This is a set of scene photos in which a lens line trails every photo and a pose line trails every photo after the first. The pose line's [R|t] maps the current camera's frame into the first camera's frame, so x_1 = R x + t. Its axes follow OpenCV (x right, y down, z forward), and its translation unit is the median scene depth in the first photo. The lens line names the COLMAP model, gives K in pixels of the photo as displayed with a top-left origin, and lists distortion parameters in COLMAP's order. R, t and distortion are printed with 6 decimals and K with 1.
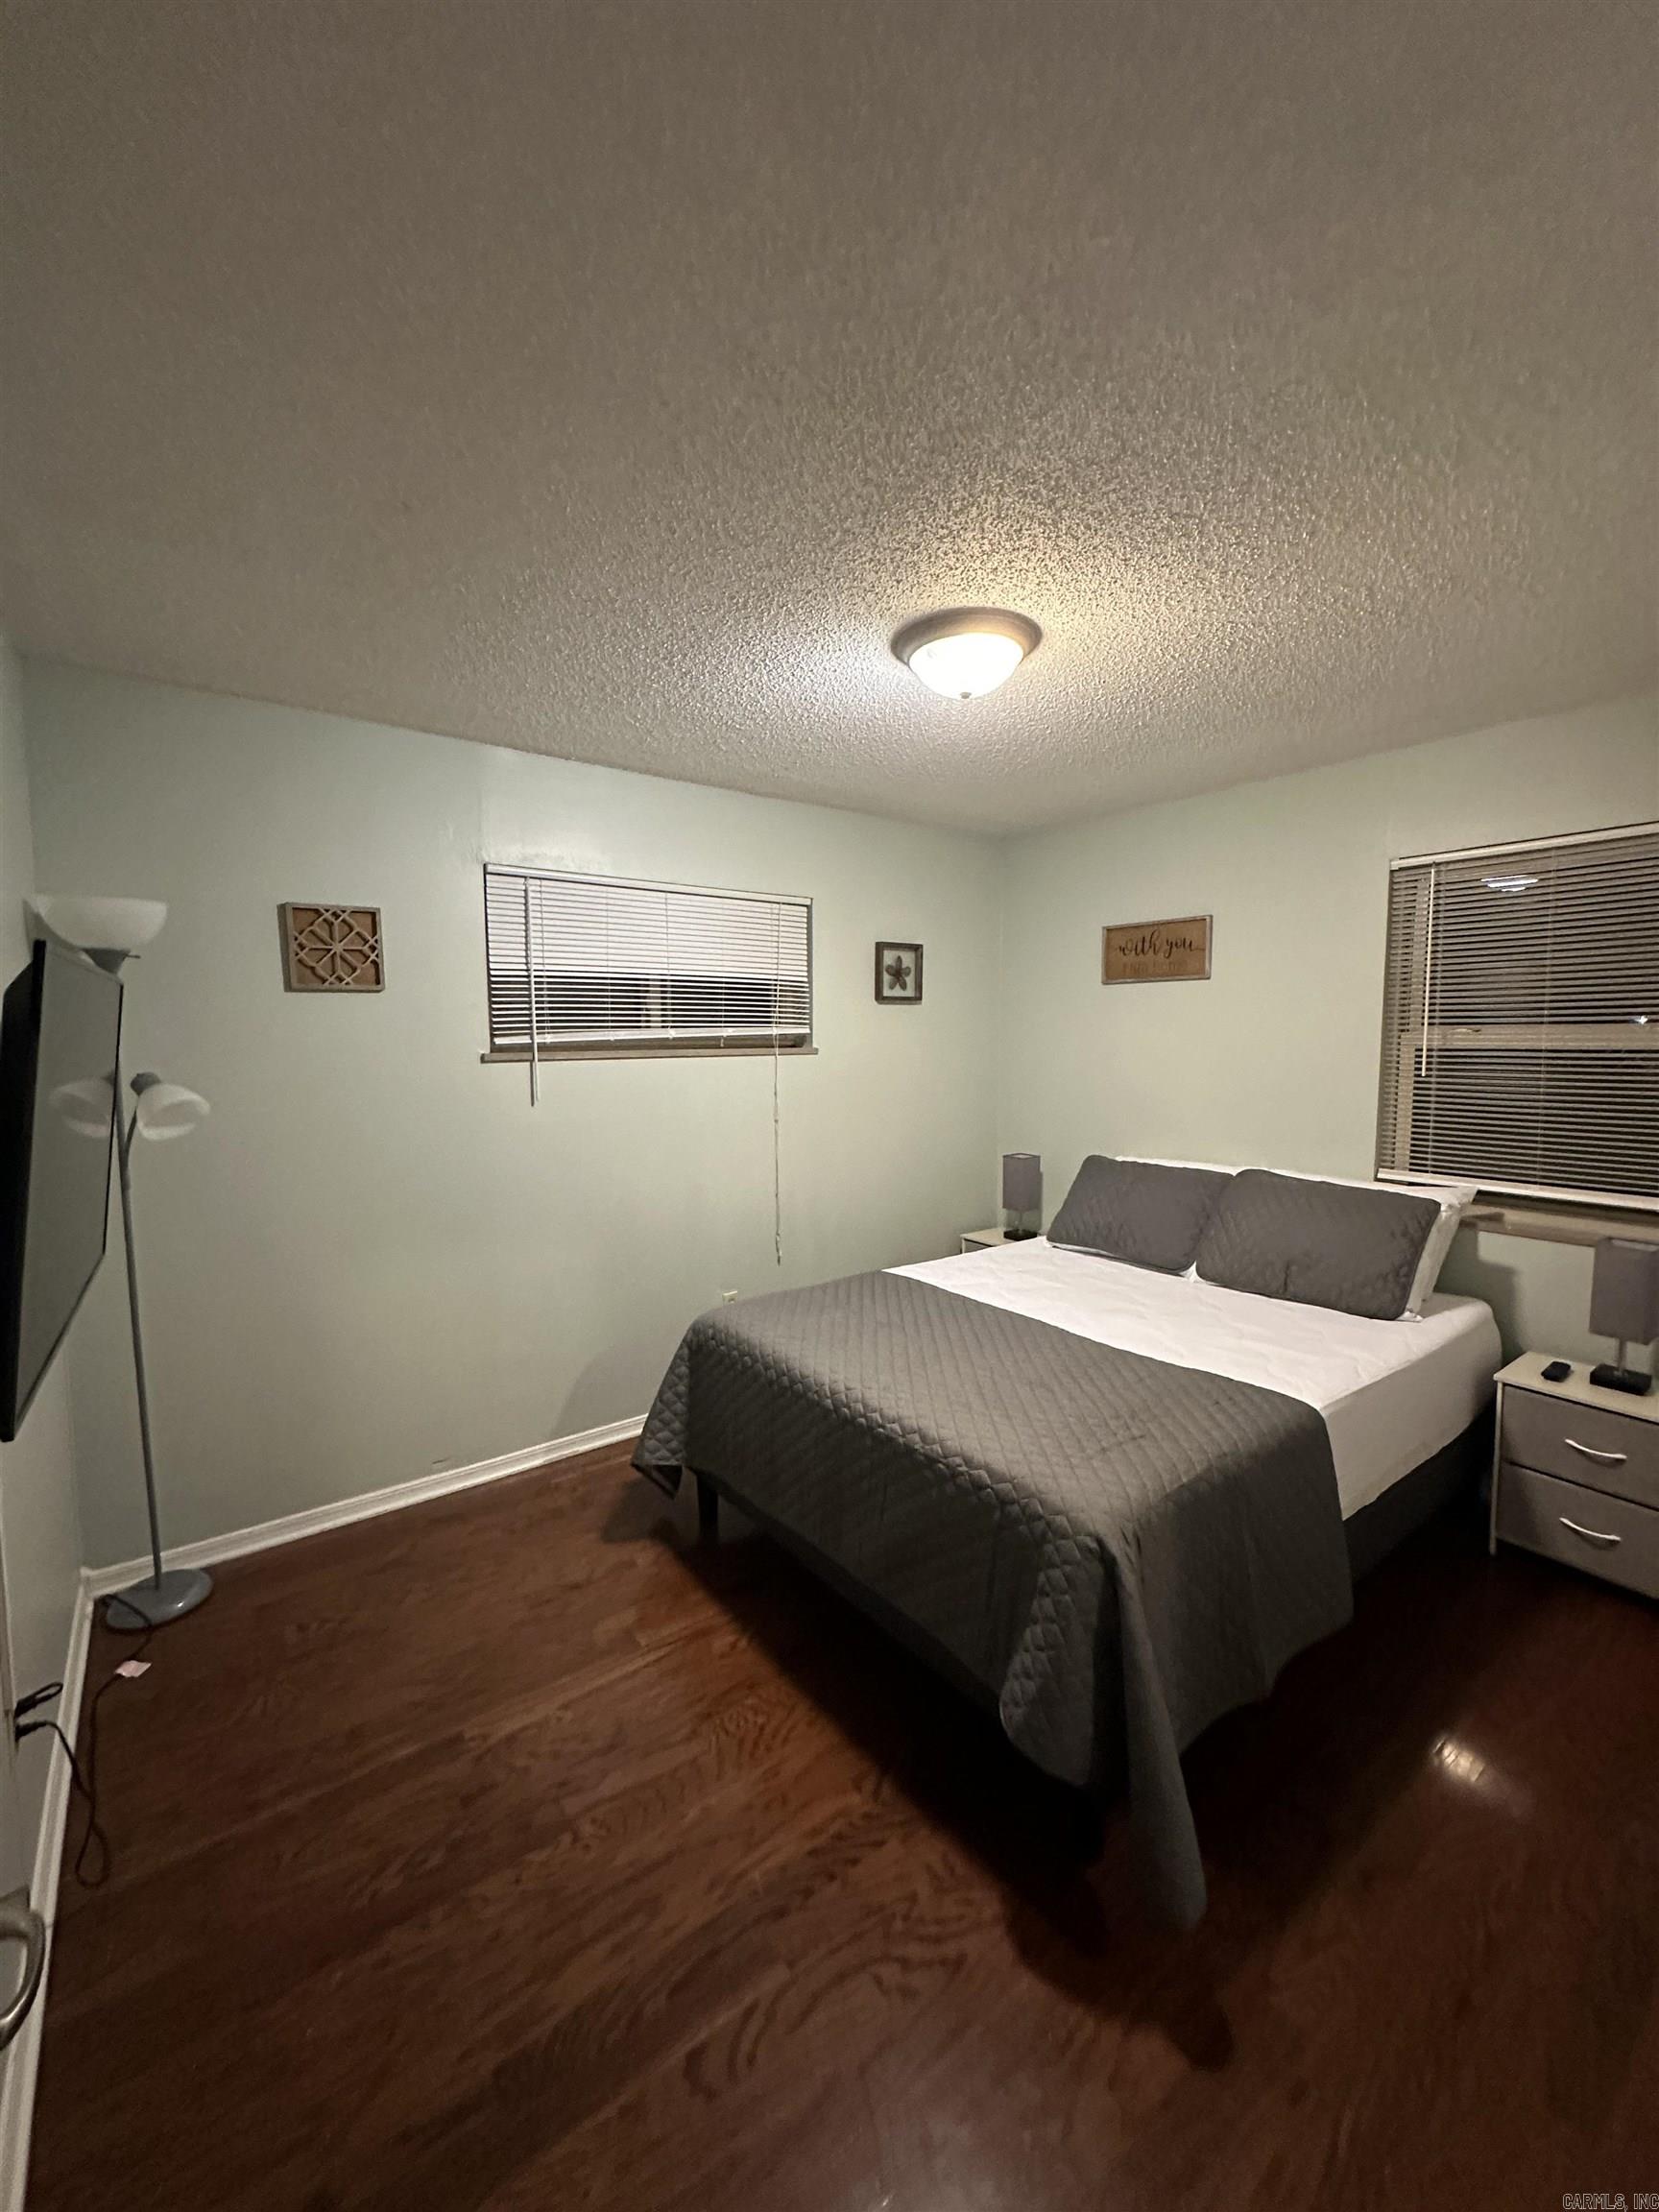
lens RADIAL K [[888.0, 0, 829.6], [0, 888.0, 1104.9], [0, 0, 1]] dist [-0.000092, 0.000083]
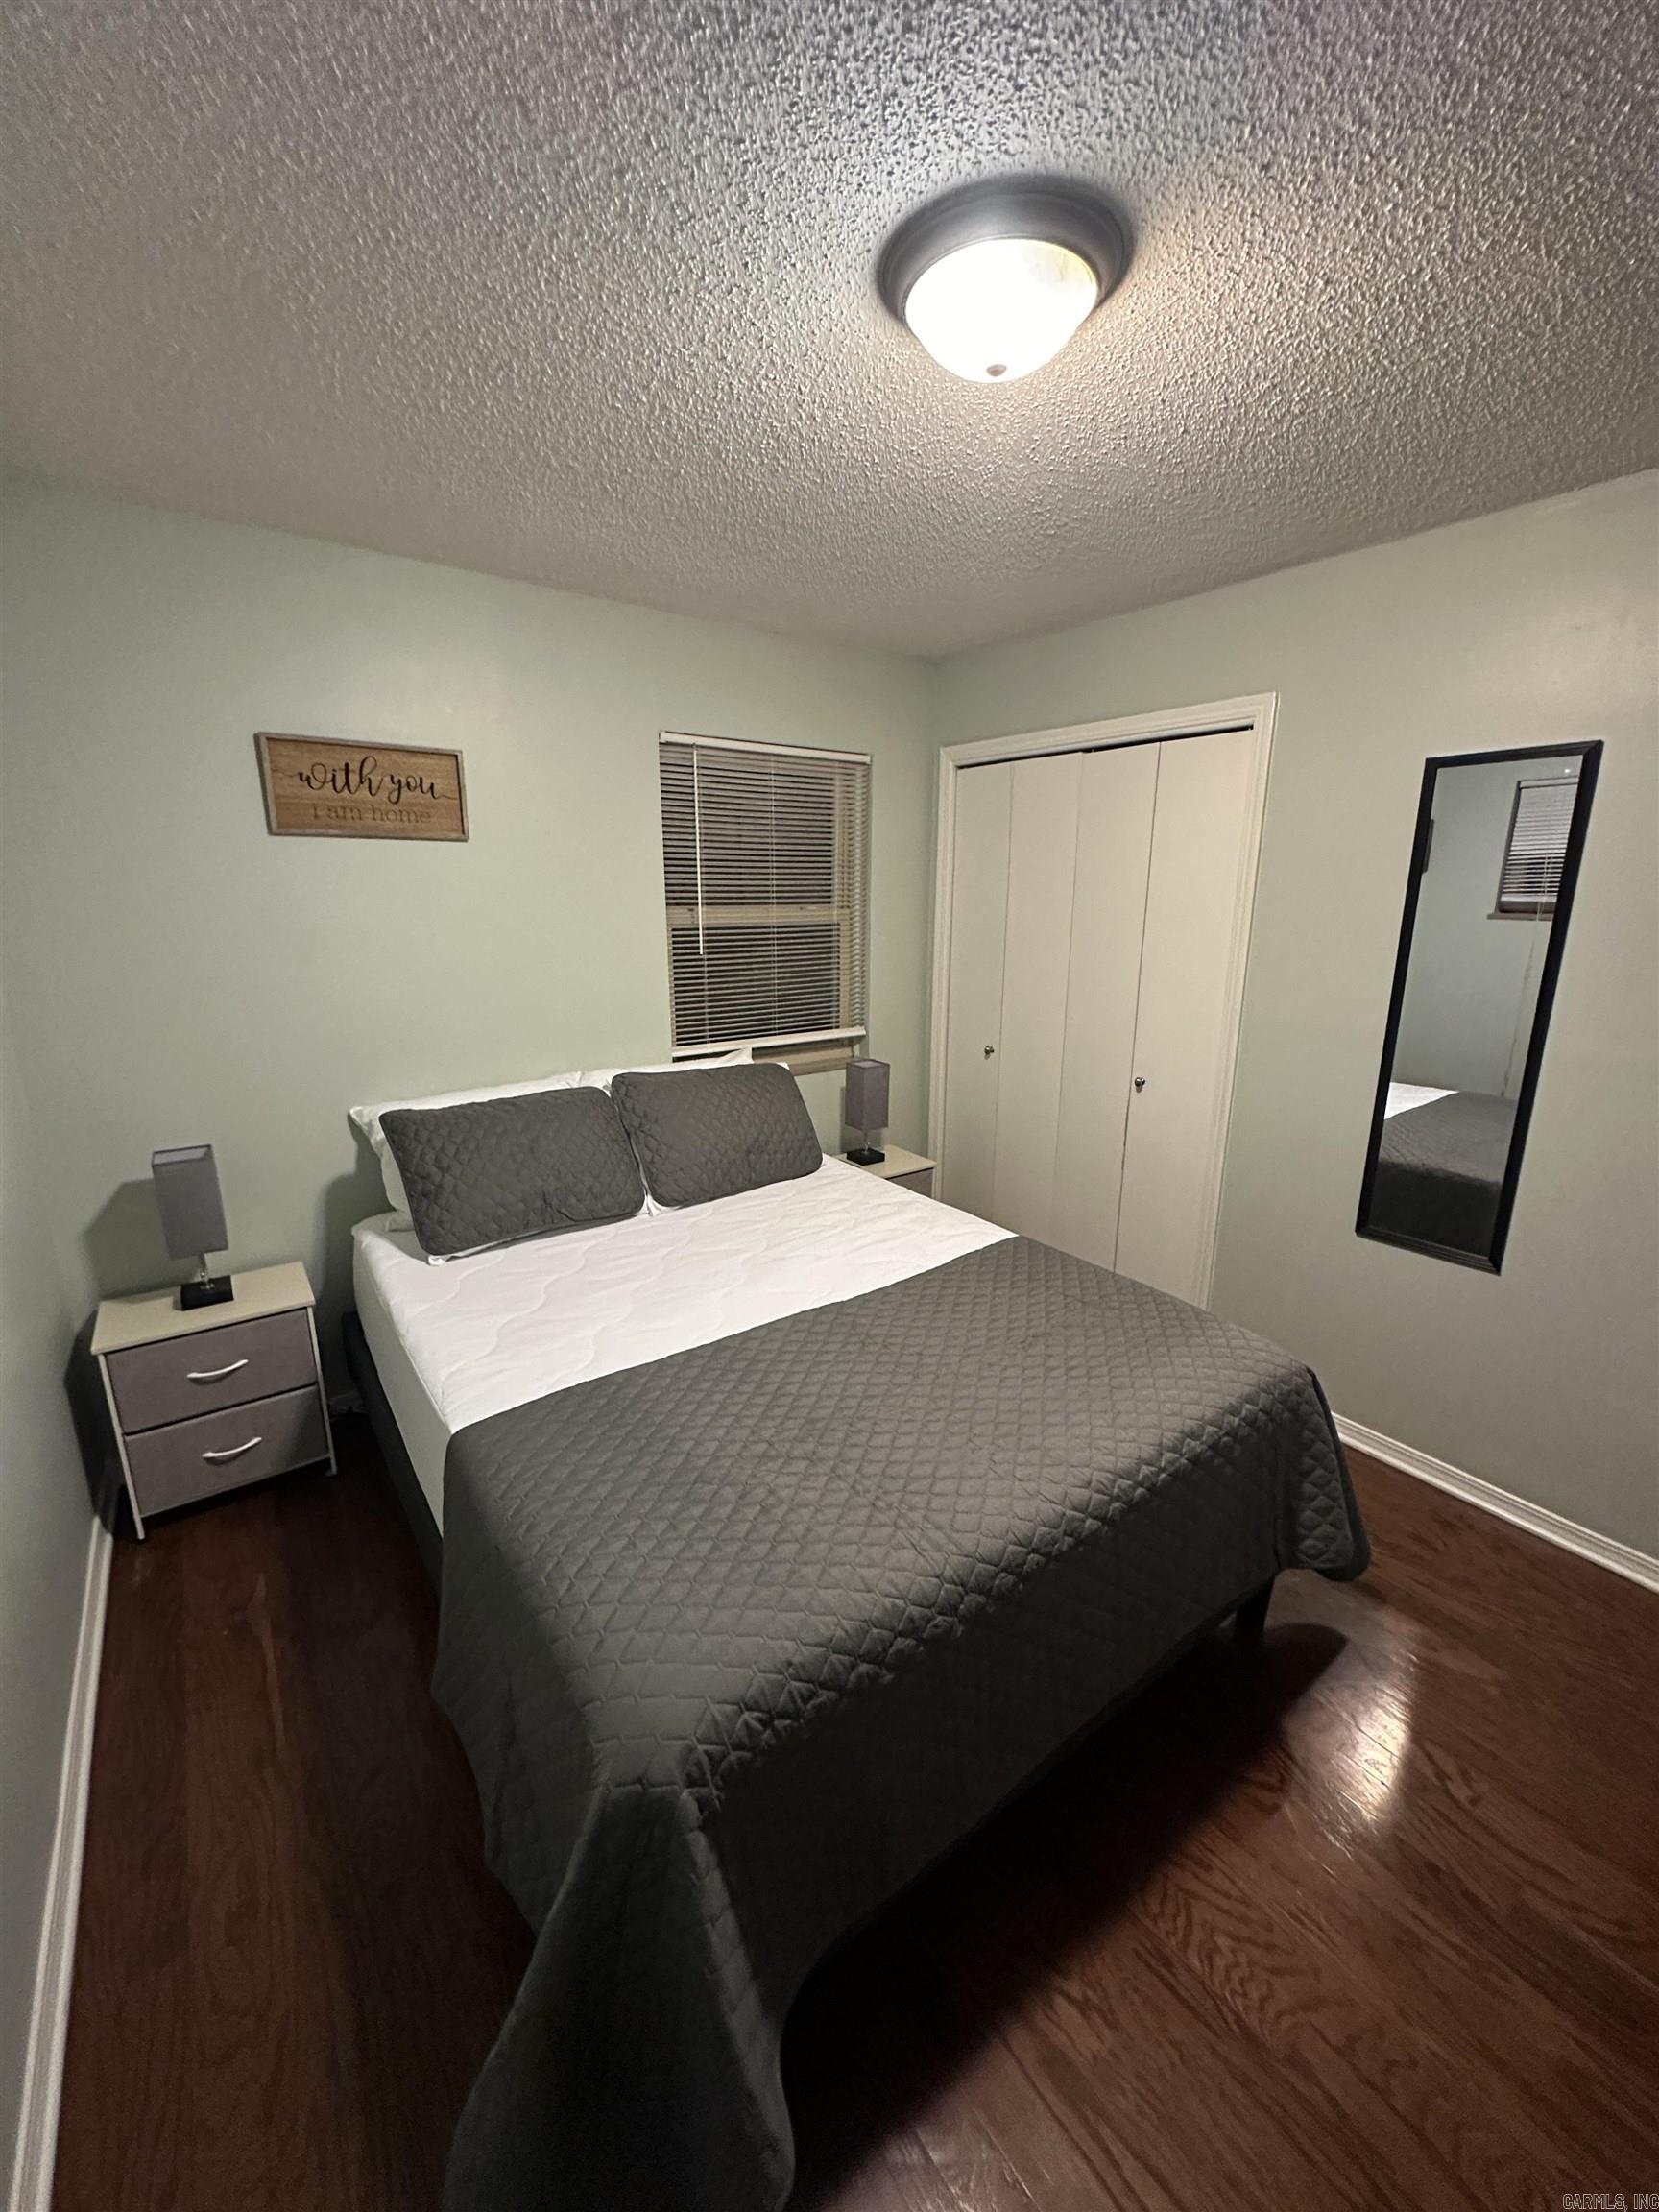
lens RADIAL K [[888.0, 0, 829.0], [0, 888.0, 1108.6], [0, 0, 1]] dist [-0.000092, 0.000083]
pose [[0.021485, -0.239965, 0.970544, -0.402985], [0.080587, 0.968025, 0.237558, -0.092310], [-0.996516, 0.073109, 0.040136, 0.817018]]
